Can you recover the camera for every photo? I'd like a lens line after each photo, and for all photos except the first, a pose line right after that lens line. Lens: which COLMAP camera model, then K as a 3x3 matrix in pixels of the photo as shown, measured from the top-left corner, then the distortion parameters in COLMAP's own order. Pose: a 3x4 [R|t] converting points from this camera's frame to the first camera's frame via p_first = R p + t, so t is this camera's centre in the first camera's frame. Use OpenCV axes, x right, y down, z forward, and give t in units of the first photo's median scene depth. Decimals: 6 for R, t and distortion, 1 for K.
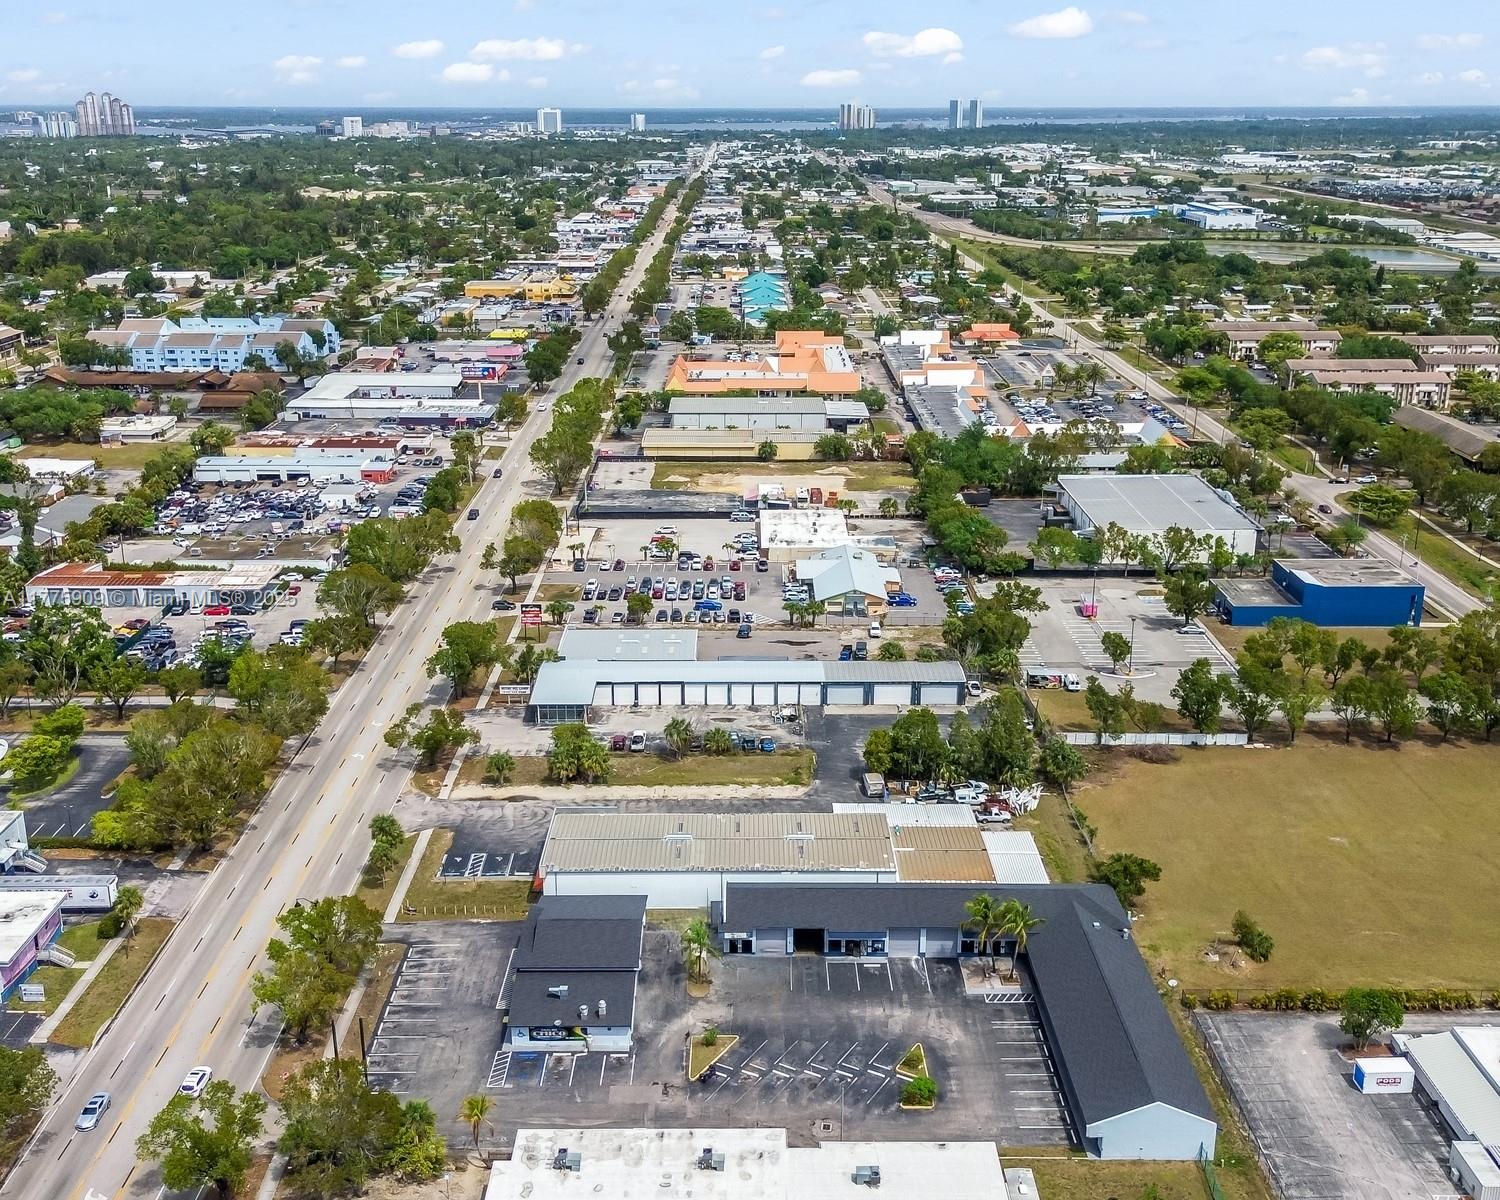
lens RADIAL K [[1530.4, 0, 752.6], [0, 1530.4, 596.6], [0, 0, 1]] dist [0.148953, -0.384701]
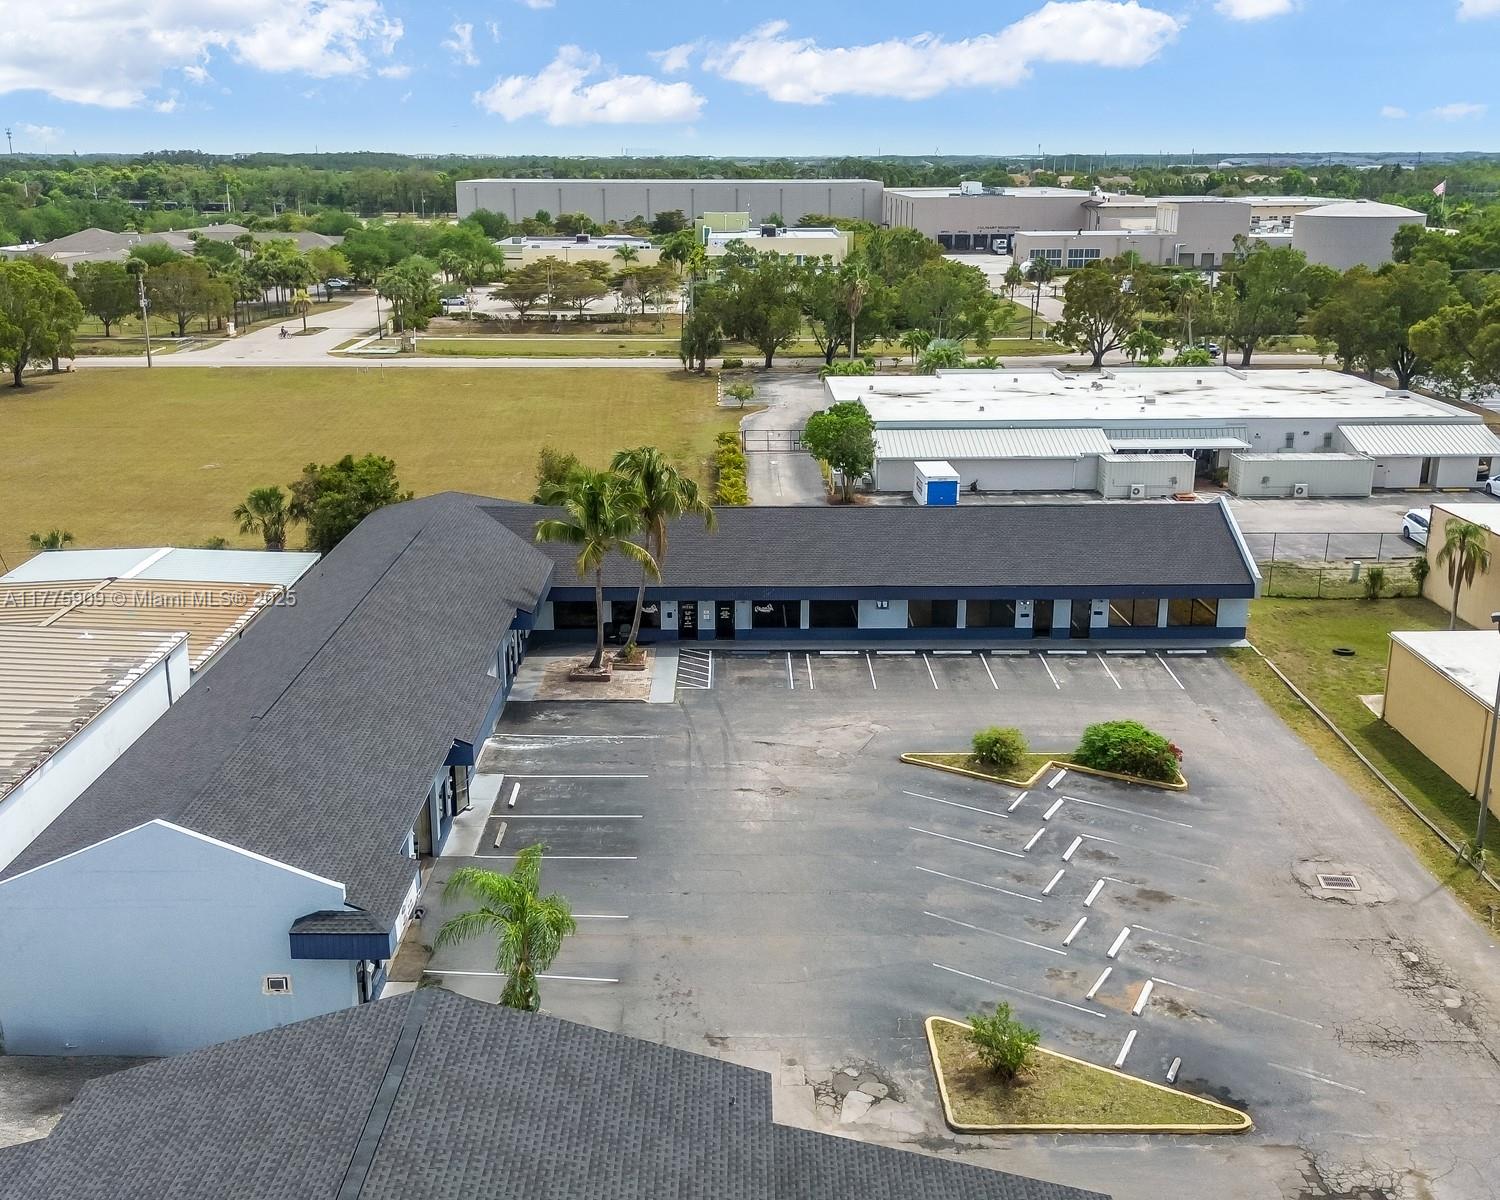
lens RADIAL K [[1499.6, 0, 750.0], [0, 1499.6, 600.0], [0, 0, 1]] dist [0.143275, -0.324178]
pose [[-0.002920, -0.284049, 0.958805, -0.206592], [0.305860, 0.912606, 0.271294, 0.121854], [-0.952072, 0.294052, 0.084214, 0.858709]]
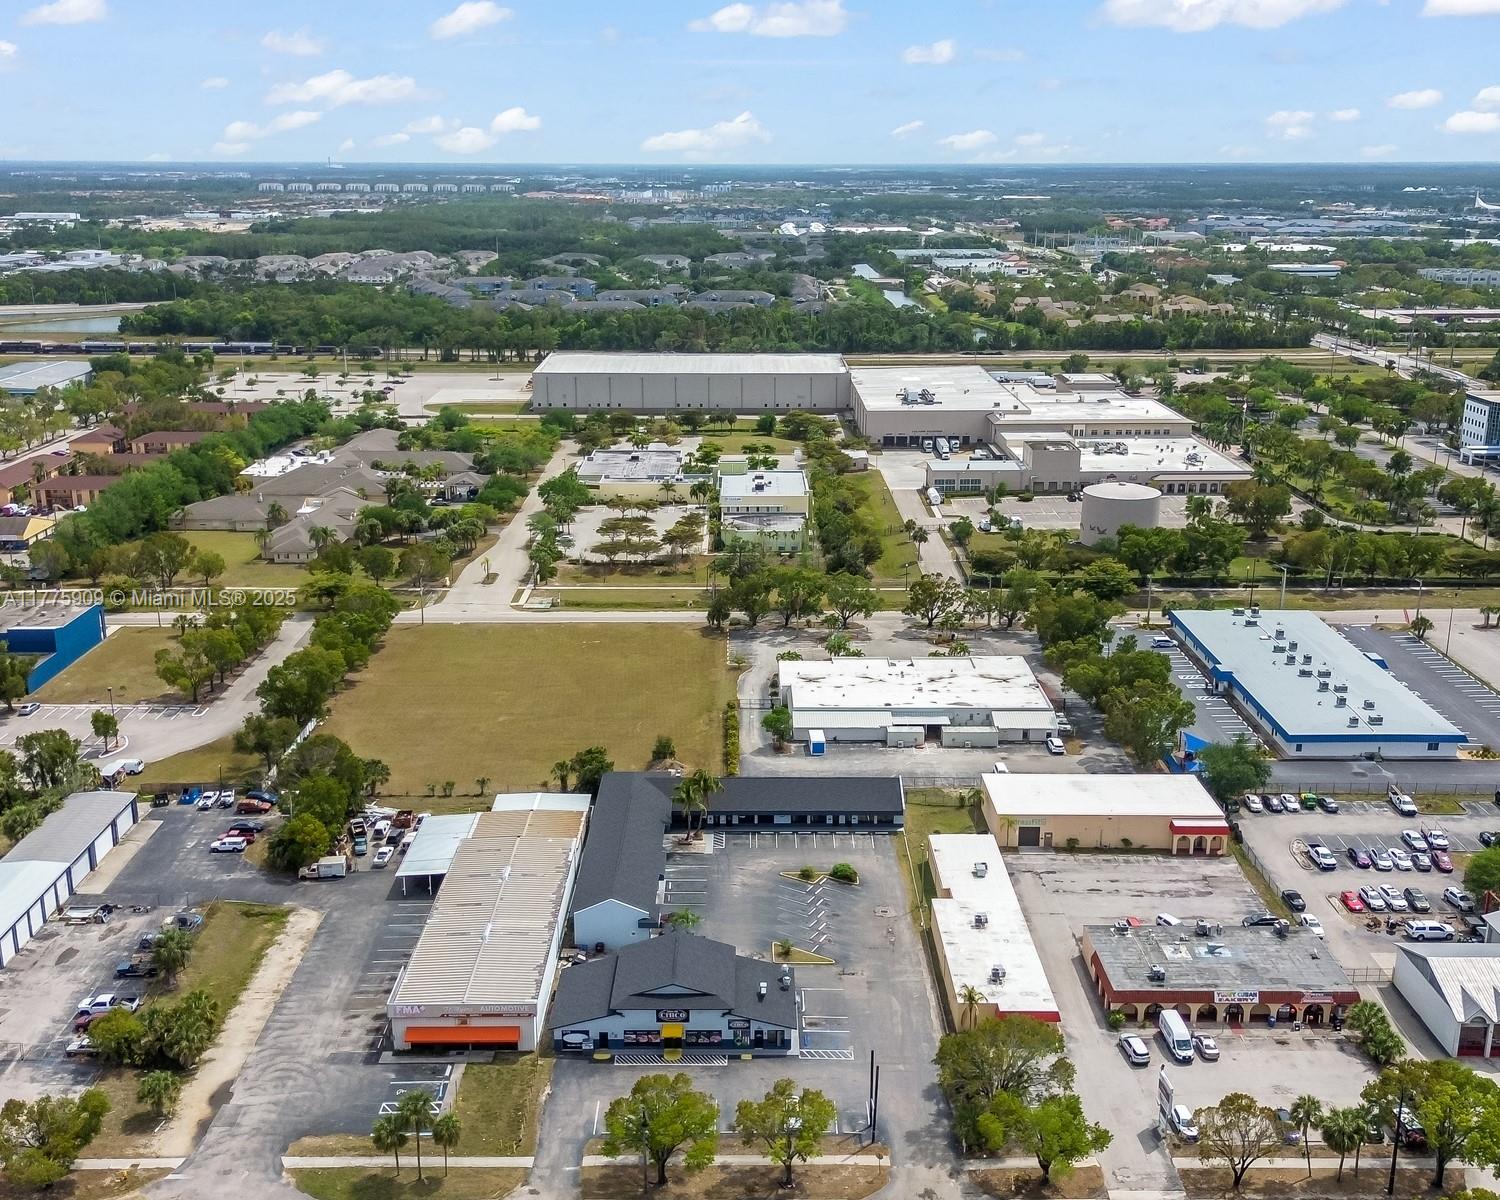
lens RADIAL K [[1499.6, 0, 750.0], [0, 1499.6, 600.0], [0, 0, 1]] dist [0.143275, -0.324178]
pose [[0.003575, -0.279119, 0.960250, -0.916280], [0.304266, 0.915031, 0.264842, -0.235215], [-0.952580, 0.291224, 0.088197, 0.729341]]
